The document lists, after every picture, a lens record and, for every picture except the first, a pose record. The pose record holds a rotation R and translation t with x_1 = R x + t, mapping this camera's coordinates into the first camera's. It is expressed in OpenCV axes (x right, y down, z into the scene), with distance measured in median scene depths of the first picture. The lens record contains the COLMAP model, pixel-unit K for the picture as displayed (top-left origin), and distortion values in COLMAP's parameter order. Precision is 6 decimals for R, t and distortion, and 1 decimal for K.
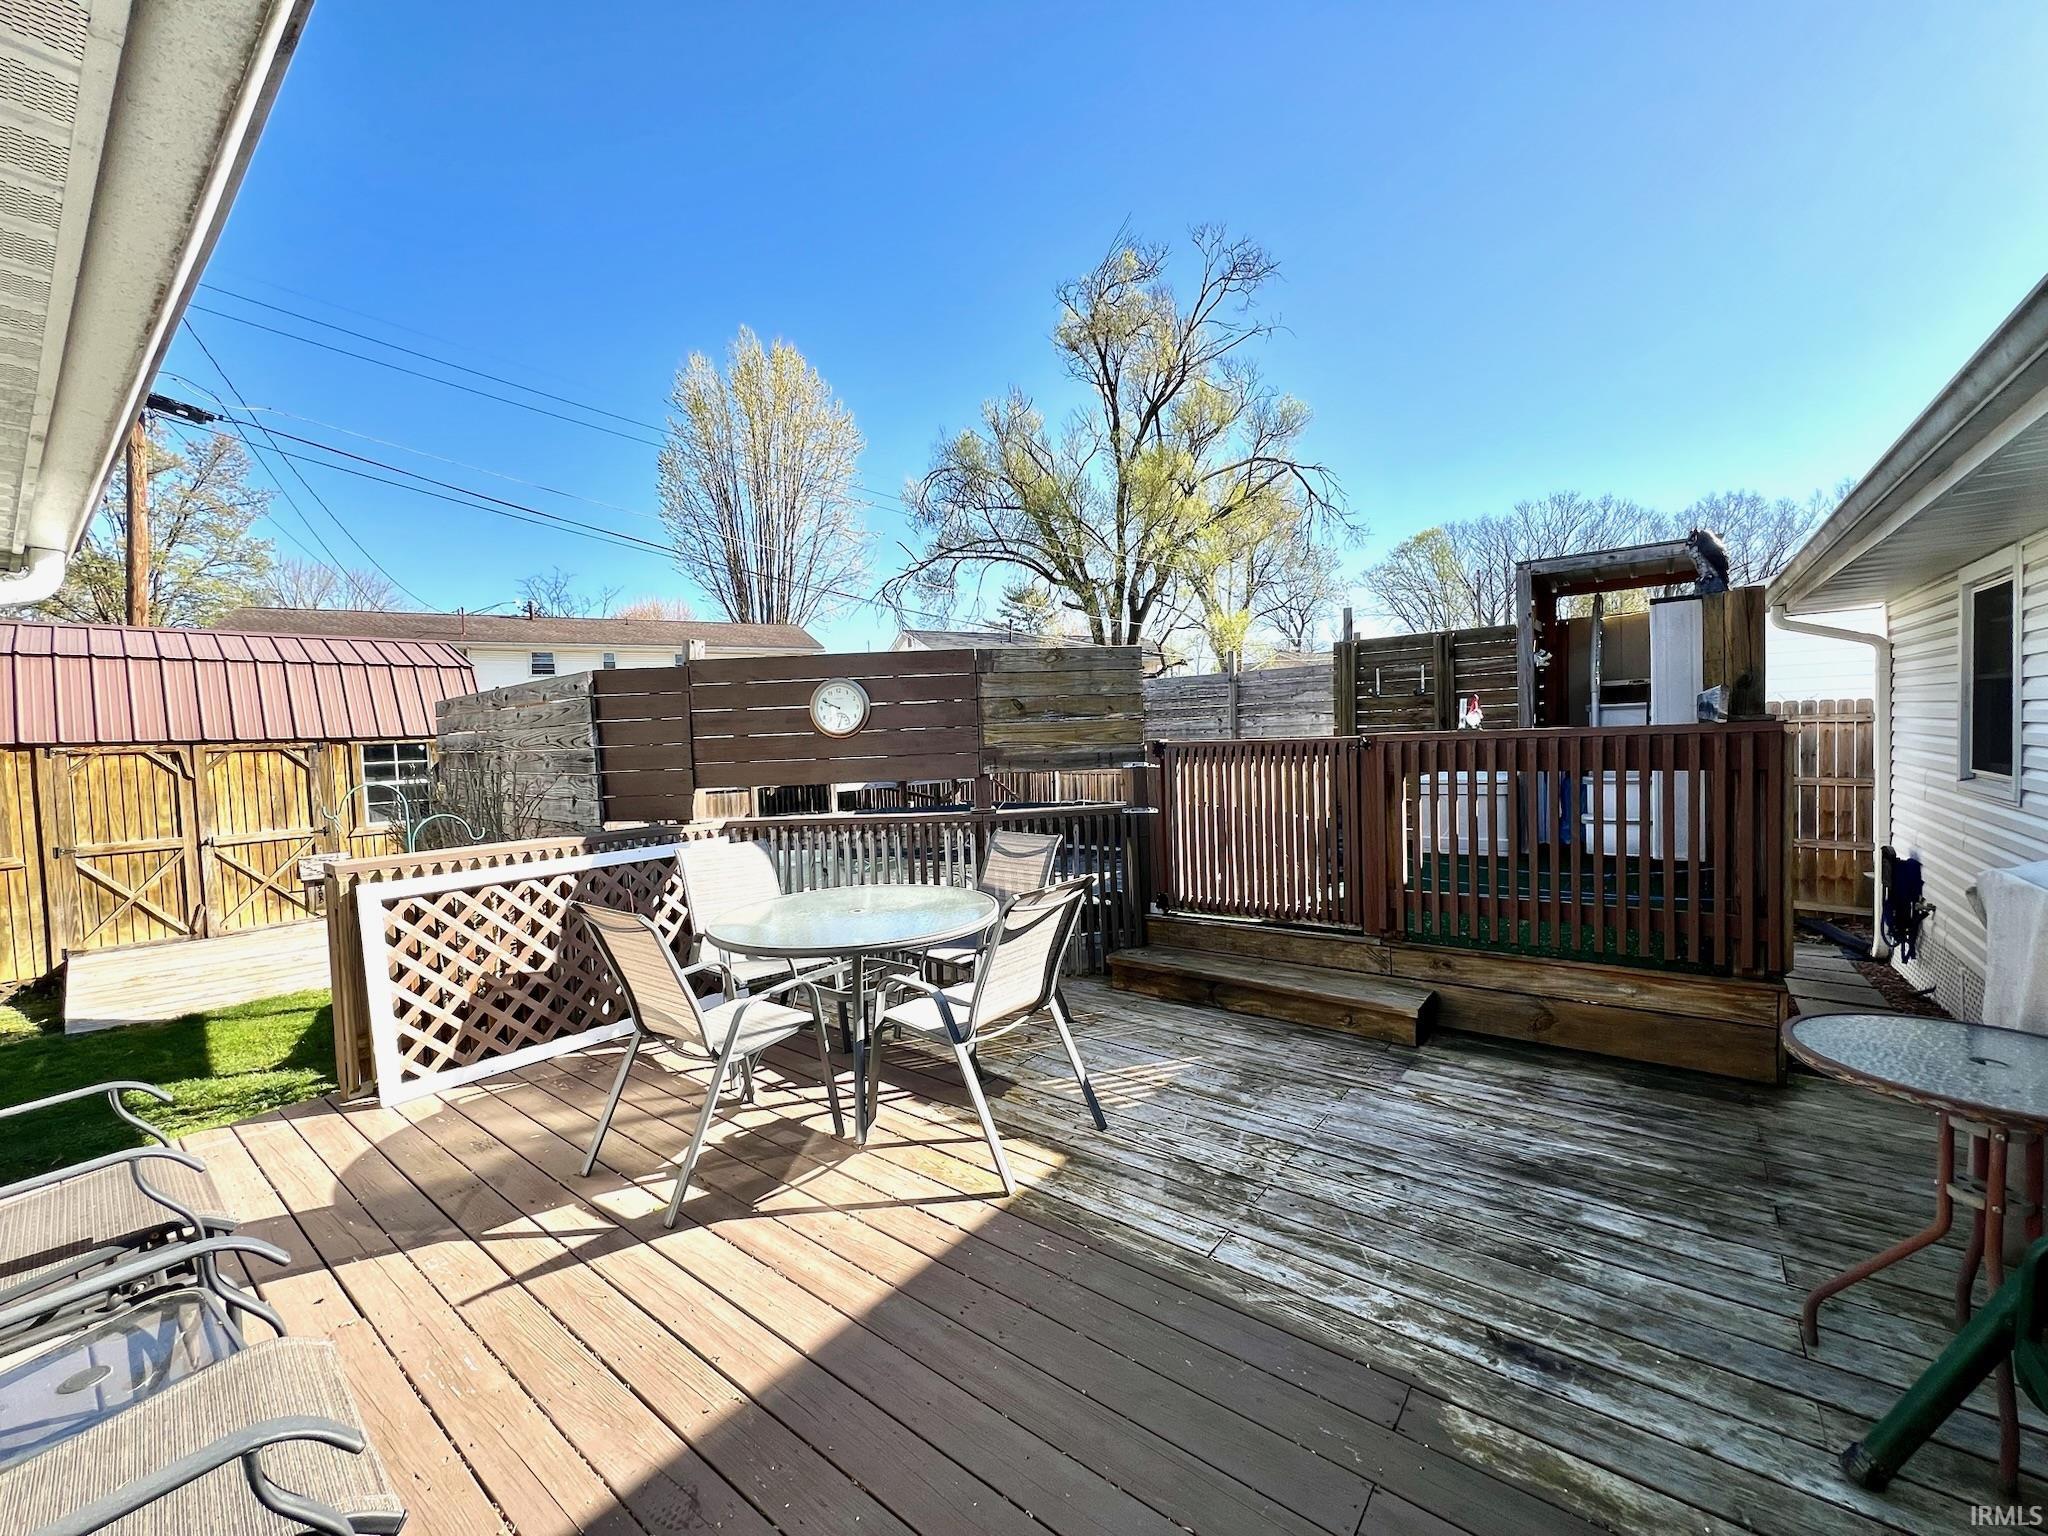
lens RADIAL K [[816.5, 0, 1020.6], [0, 816.5, 768.9], [0, 0, 1]] dist [-0.002011, 0.000355]
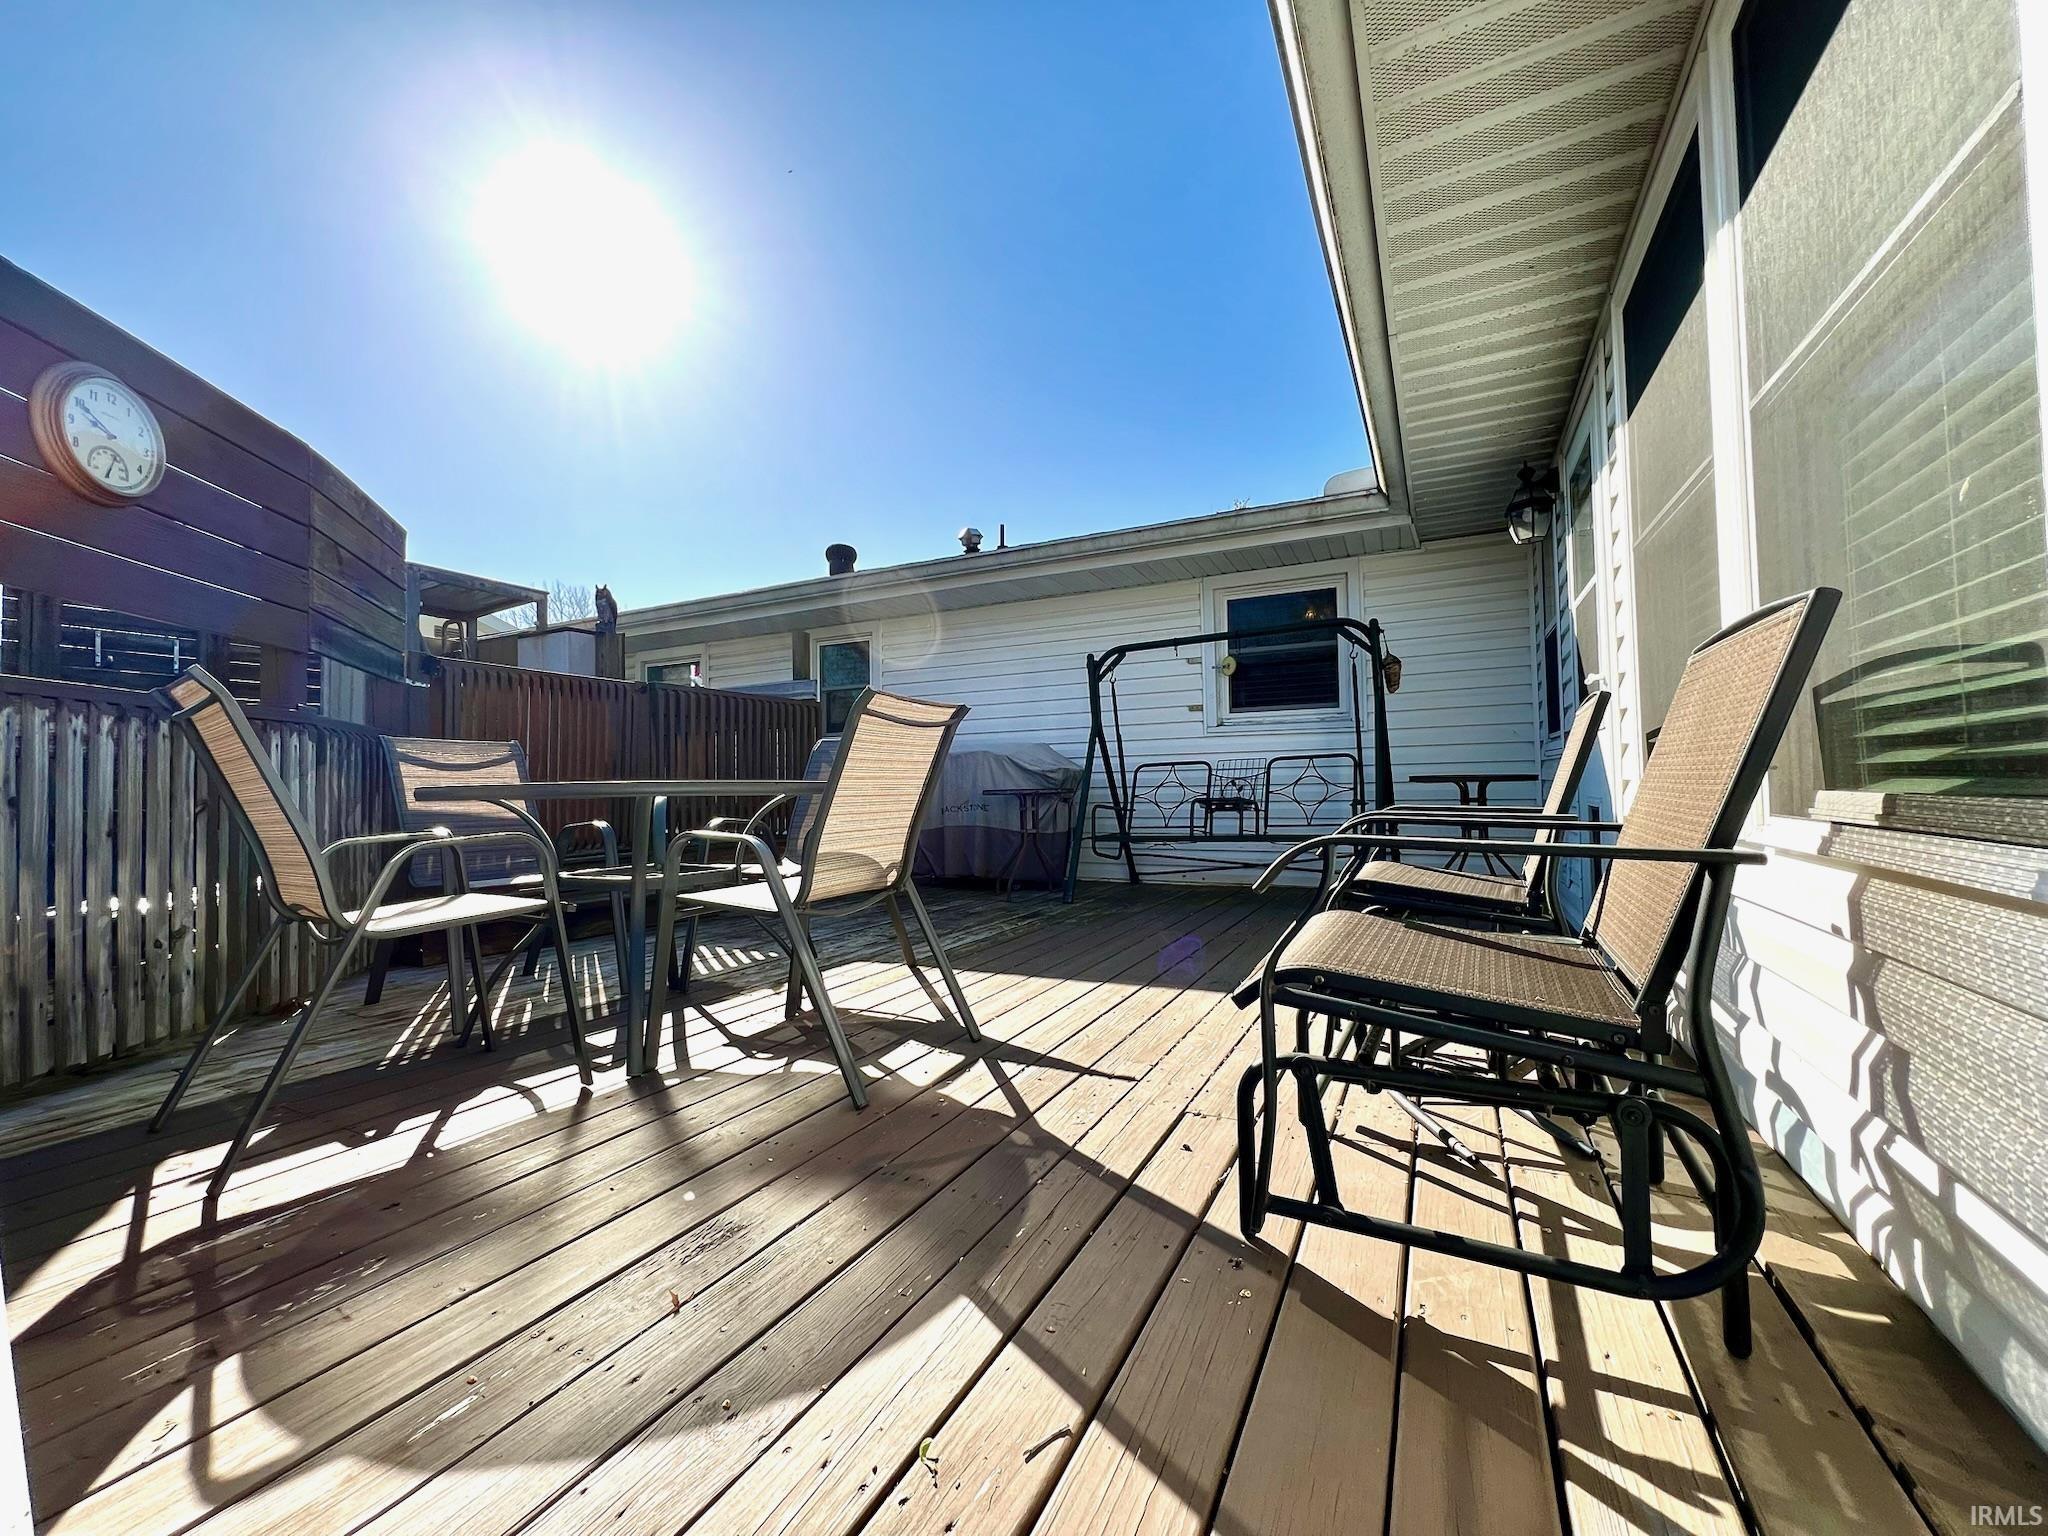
lens RADIAL K [[816.5, 0, 1020.6], [0, 816.5, 768.9], [0, 0, 1]] dist [-0.002011, 0.000355]
pose [[-0.183422, 0.064608, 0.980909, -1.217087], [0.070255, 0.996148, -0.052475, 0.274399], [-0.980521, 0.059289, -0.187255, 0.985542]]
